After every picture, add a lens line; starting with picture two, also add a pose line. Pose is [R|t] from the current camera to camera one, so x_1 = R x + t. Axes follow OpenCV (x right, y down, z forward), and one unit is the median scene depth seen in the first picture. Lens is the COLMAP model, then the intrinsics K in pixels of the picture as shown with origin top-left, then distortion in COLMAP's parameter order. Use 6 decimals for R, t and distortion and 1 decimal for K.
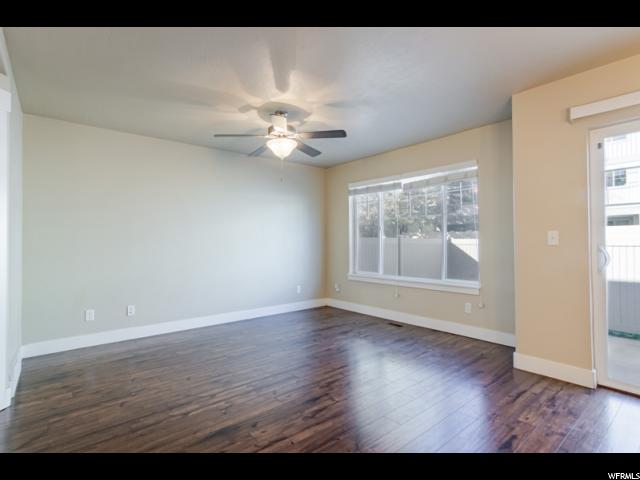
lens RADIAL K [[322.7, 0, 321.3], [0, 322.7, 240.5], [0, 0, 1]] dist [-0.014237, 0.002755]
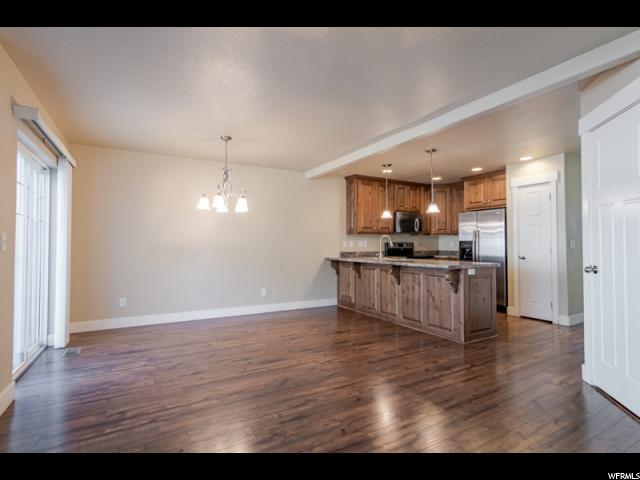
lens RADIAL K [[322.7, 0, 325.2], [0, 322.7, 236.3], [0, 0, 1]] dist [-0.014237, 0.002755]
pose [[-0.986091, 0.010366, 0.165880, -0.268116], [0.005273, 0.999502, -0.031114, 0.008757], [-0.166120, -0.029807, -0.985655, 2.032975]]
